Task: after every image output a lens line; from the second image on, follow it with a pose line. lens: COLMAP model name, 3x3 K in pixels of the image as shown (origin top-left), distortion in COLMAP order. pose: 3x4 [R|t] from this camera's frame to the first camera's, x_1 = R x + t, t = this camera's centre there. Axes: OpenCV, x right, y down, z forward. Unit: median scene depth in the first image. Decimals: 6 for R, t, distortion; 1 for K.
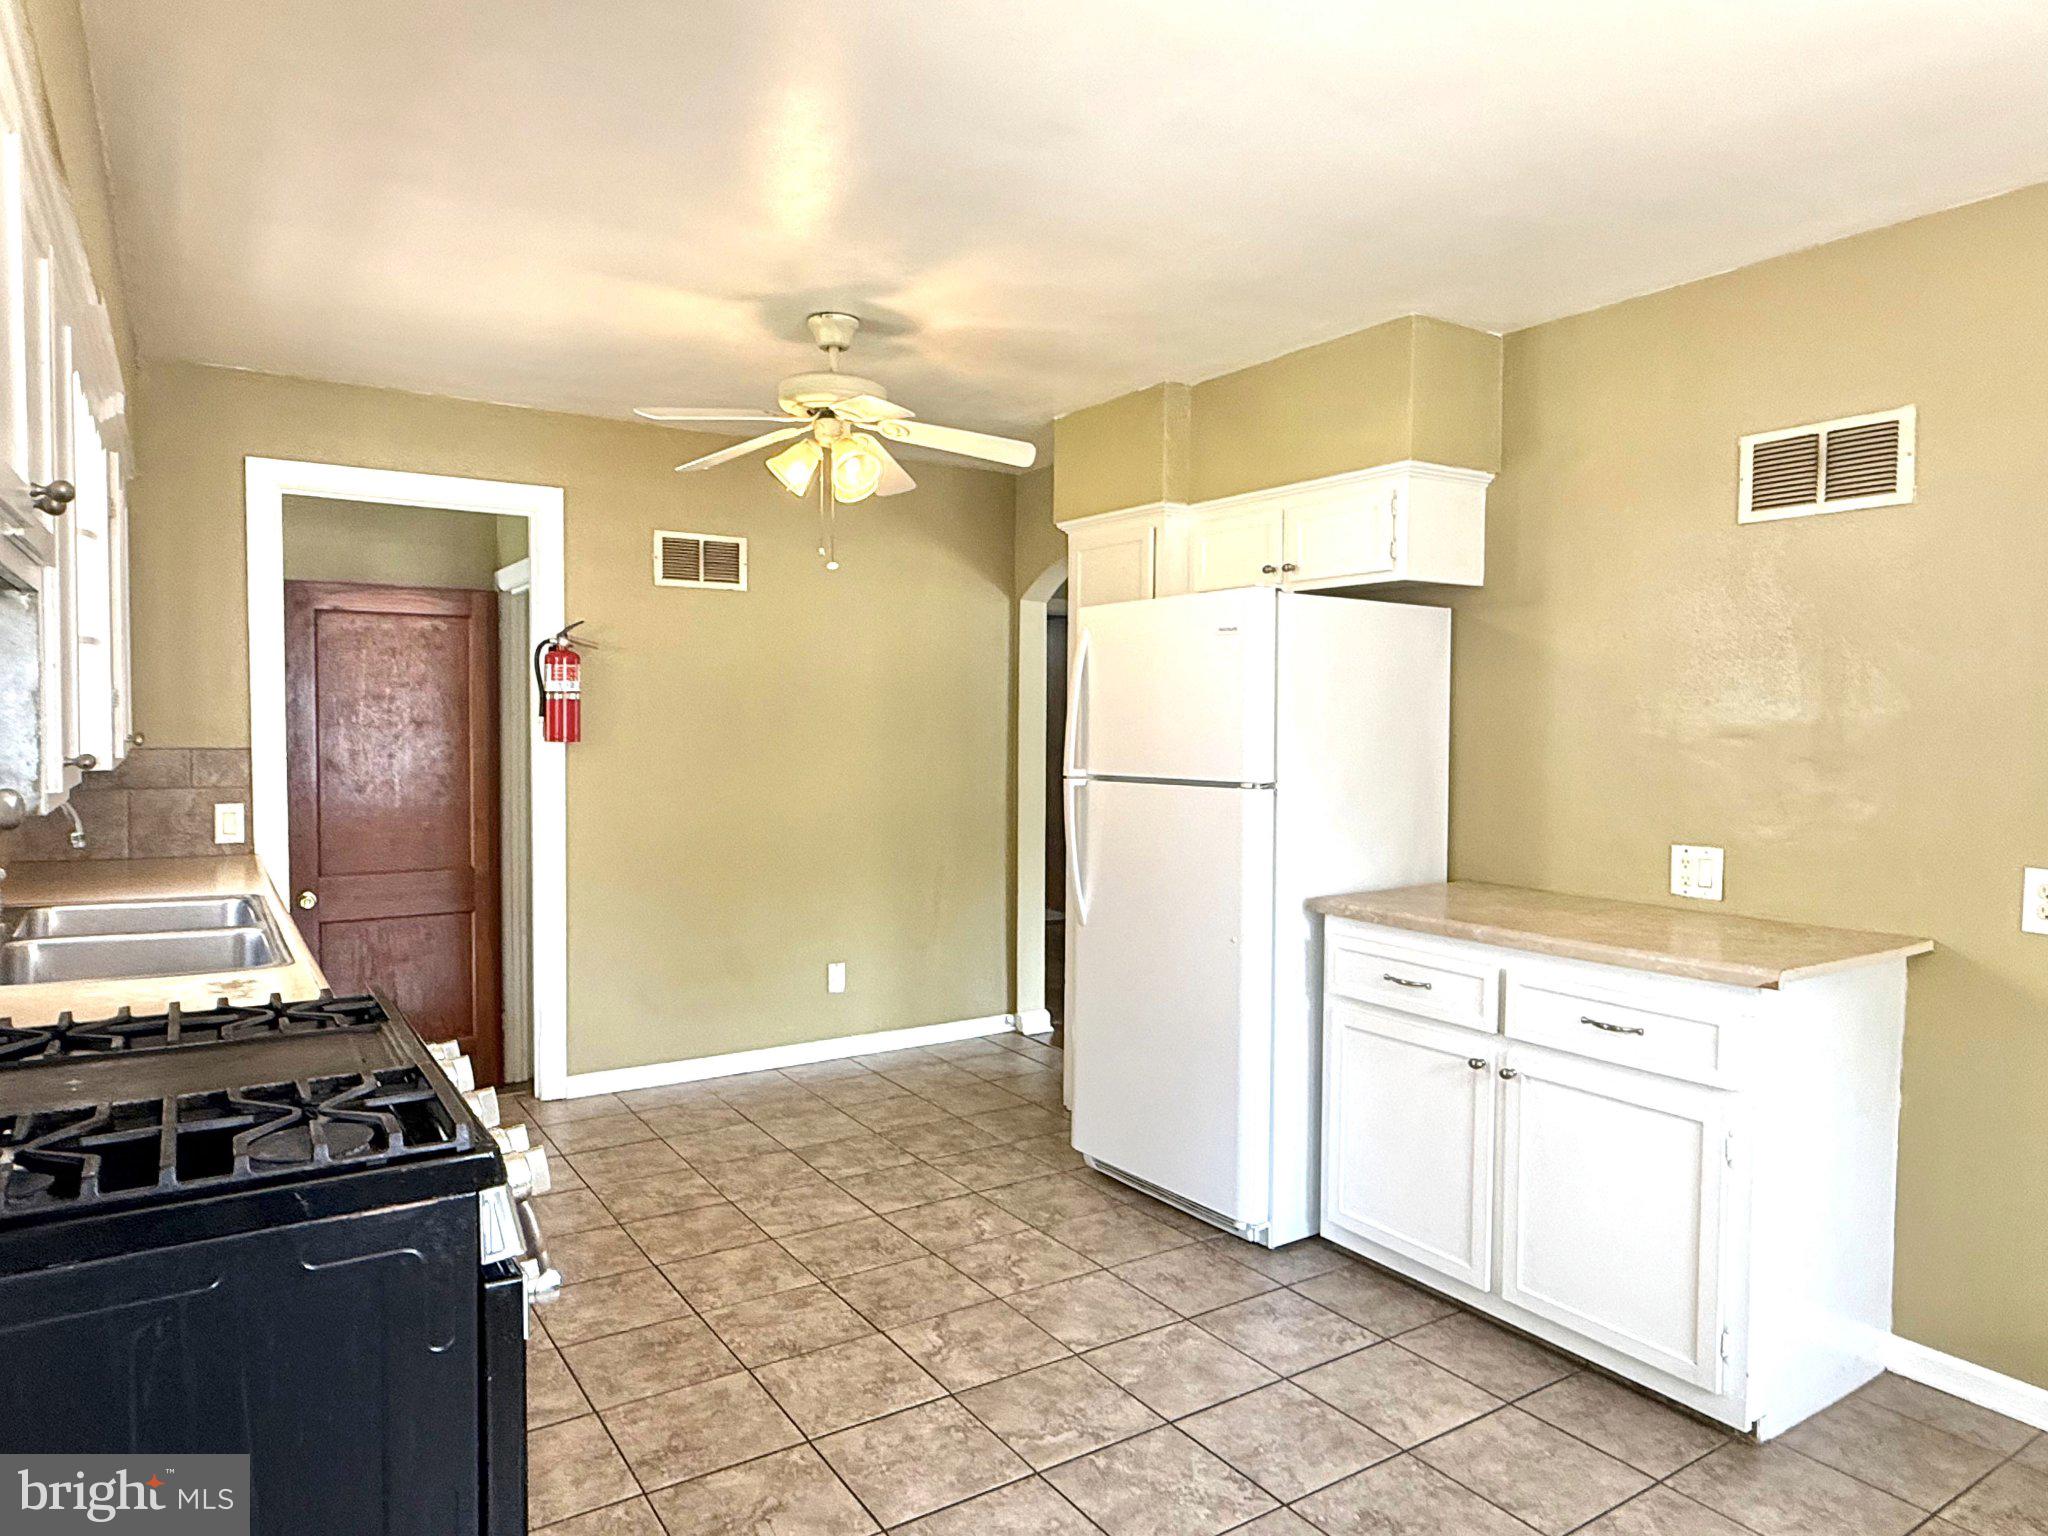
lens RADIAL K [[1274.4, 0, 1020.4], [0, 1274.4, 773.3], [0, 0, 1]] dist [0.000938, 0.001865]
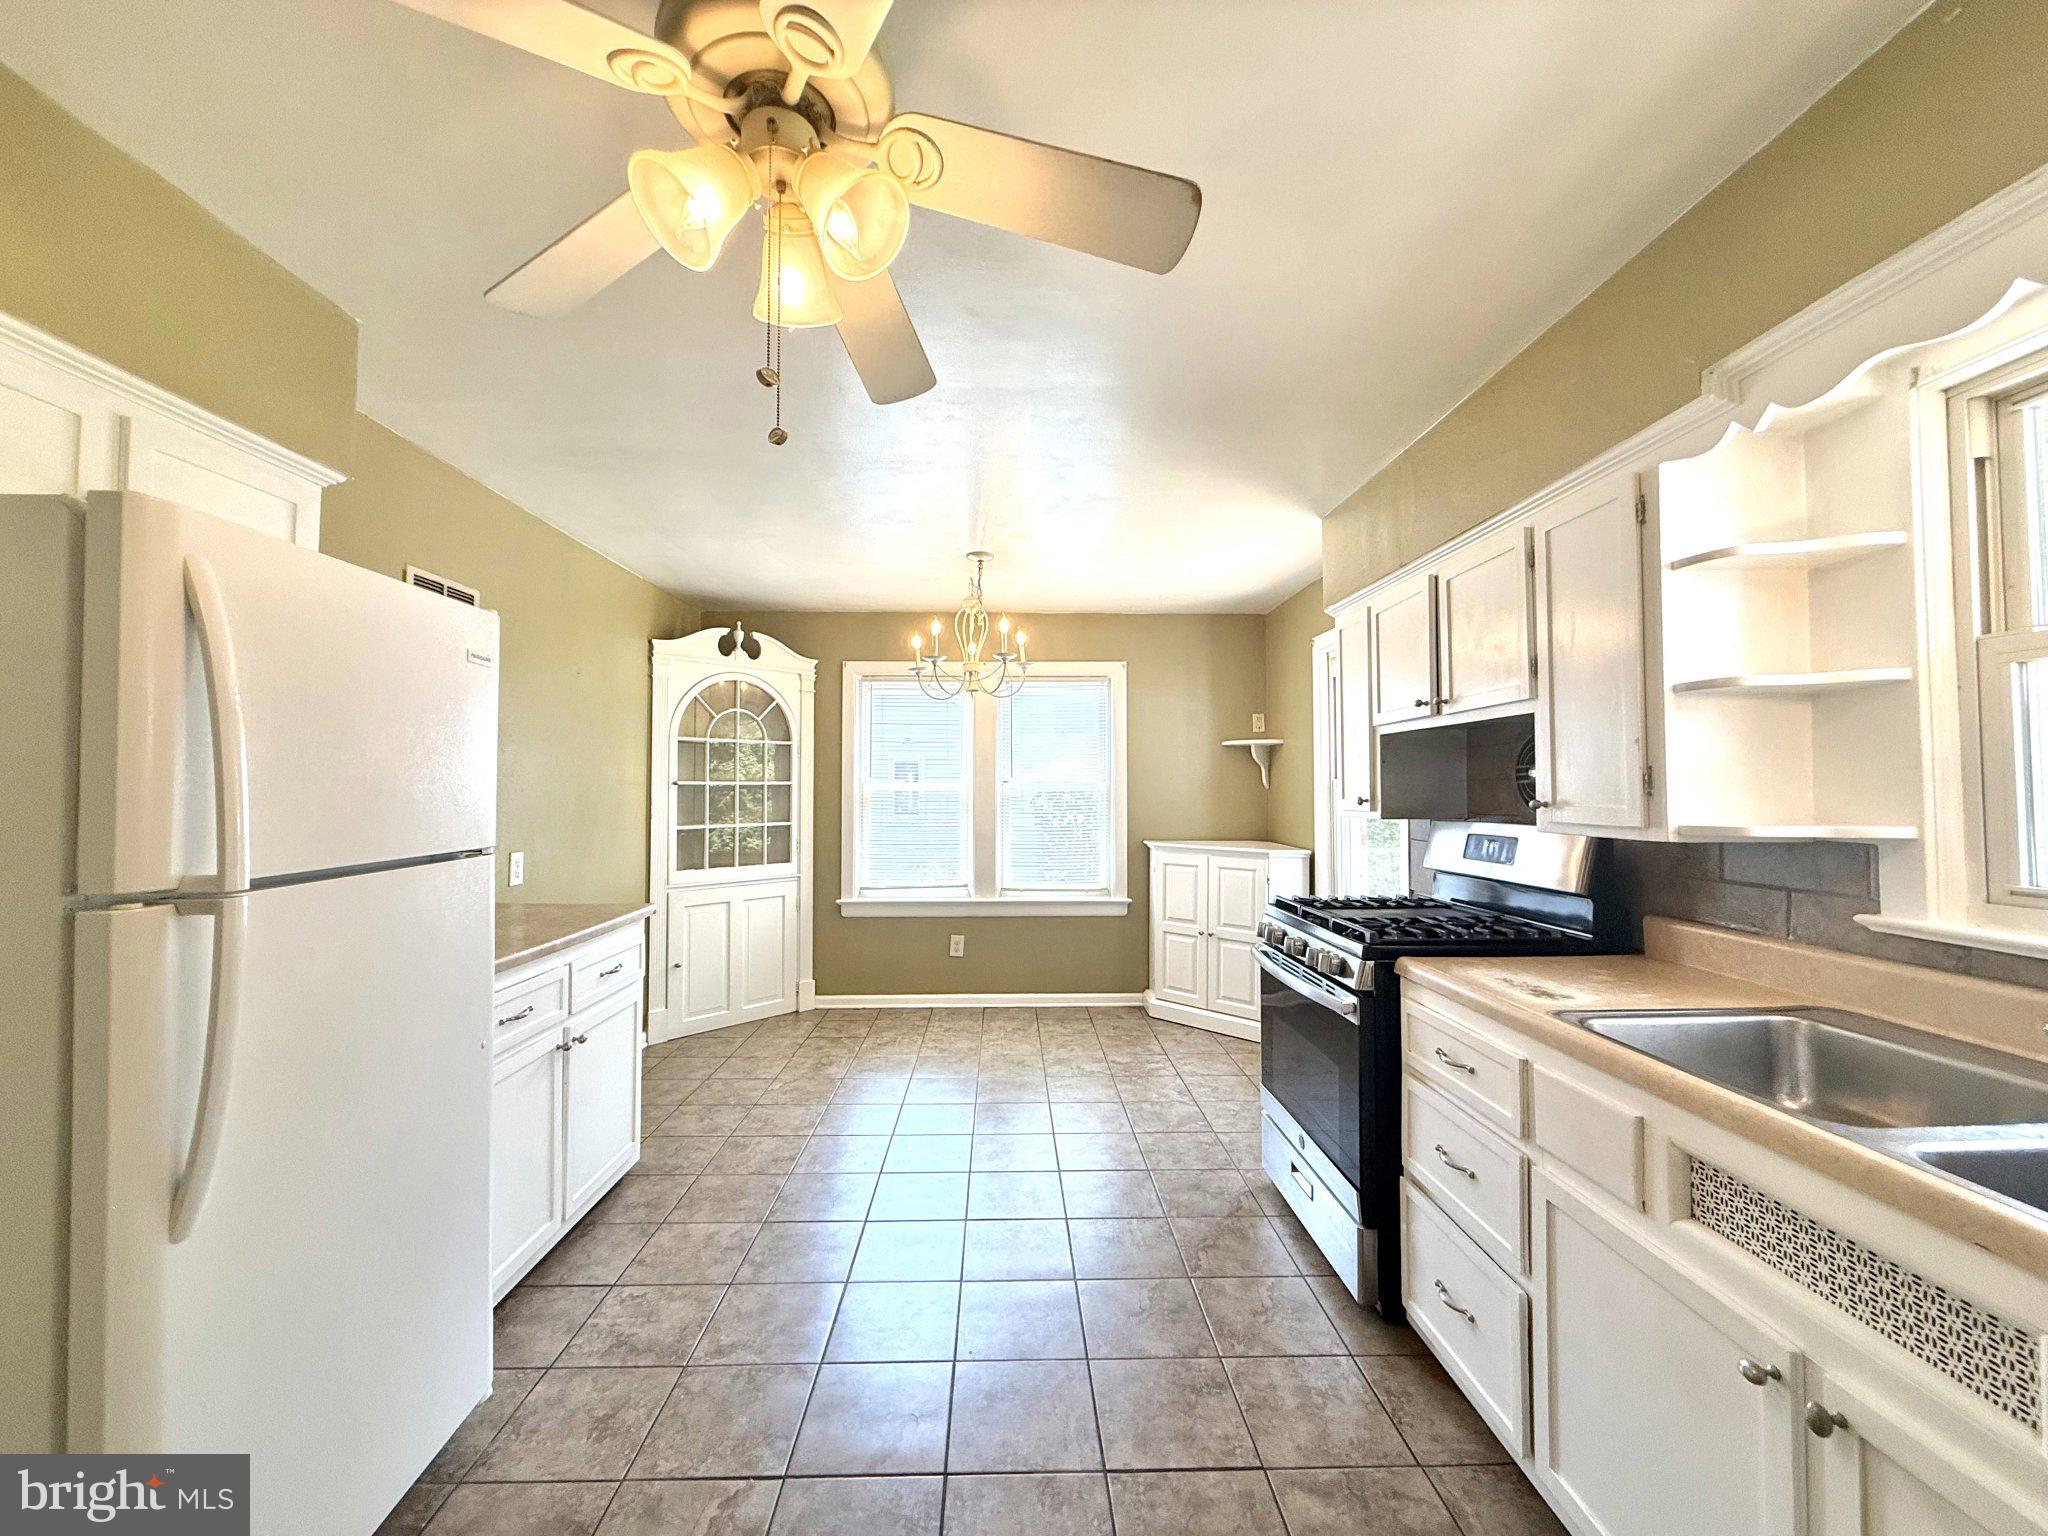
lens RADIAL K [[817.1, 0, 1015.9], [0, 817.1, 765.0], [0, 0, 1]] dist [-0.000705, 0.000734]
pose [[-0.846582, 0.006925, 0.532213, -0.416416], [0.015626, 0.999808, 0.011848, -0.049362], [-0.532028, 0.018346, -0.846528, 1.327656]]
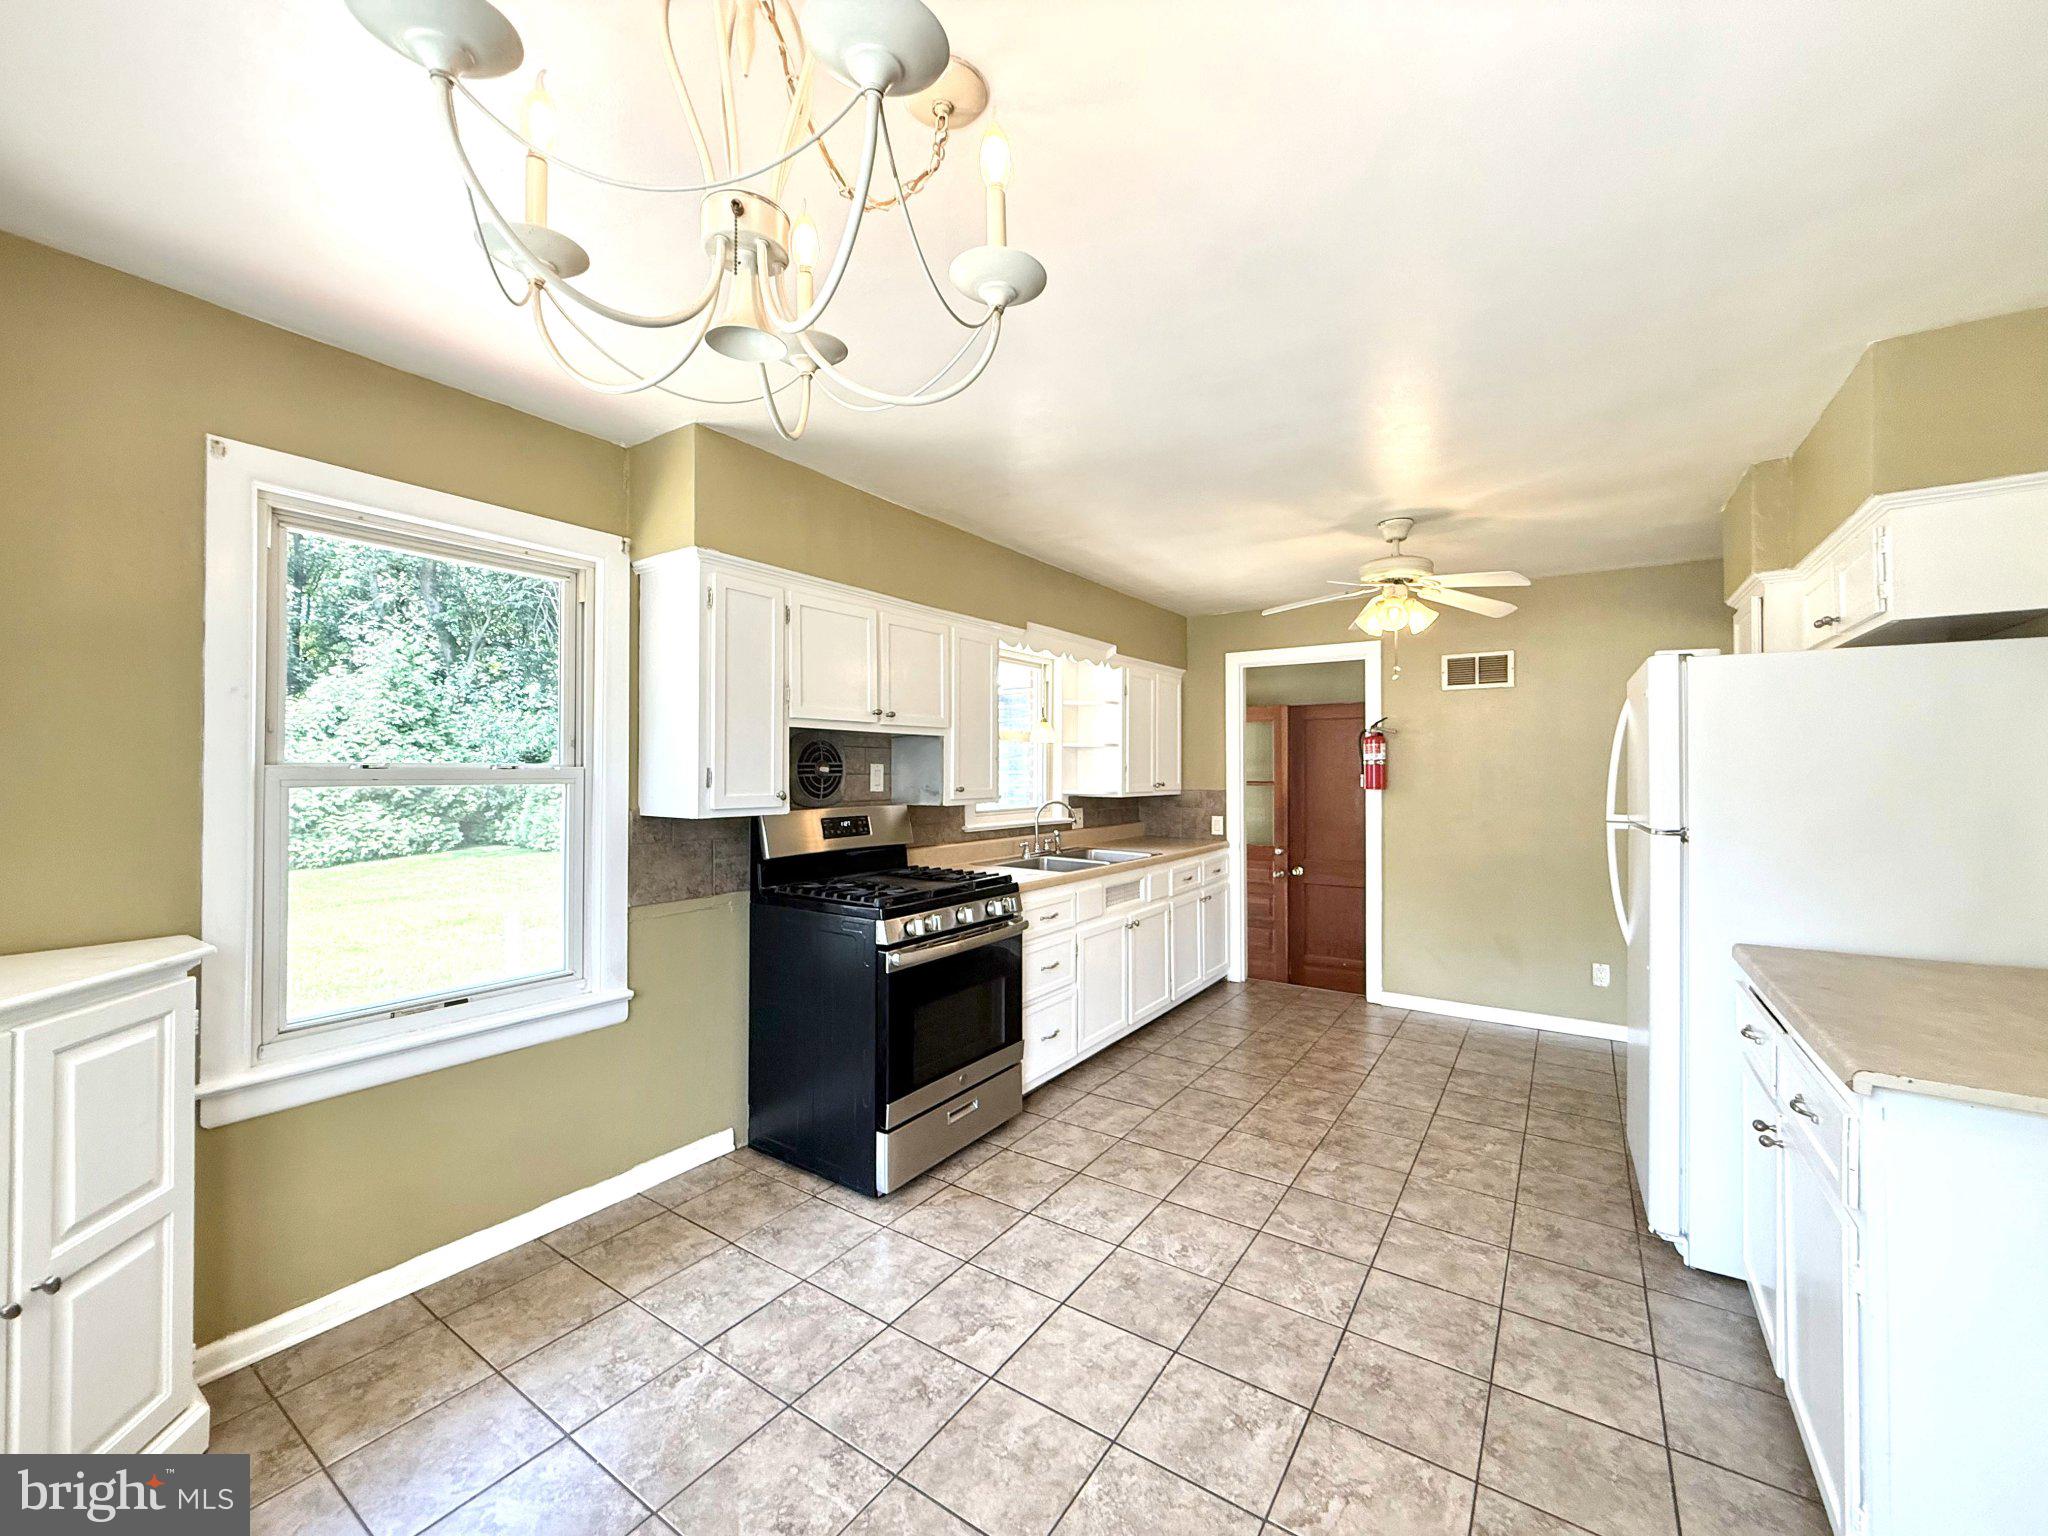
lens RADIAL K [[817.1, 0, 1020.6], [0, 817.1, 764.6], [0, 0, 1]] dist [-0.000705, 0.000734]
pose [[0.386328, -0.017199, -0.922201, 0.659718], [-0.038146, 0.998673, -0.034605, -0.002910], [0.921572, 0.048547, 0.385159, 0.210934]]
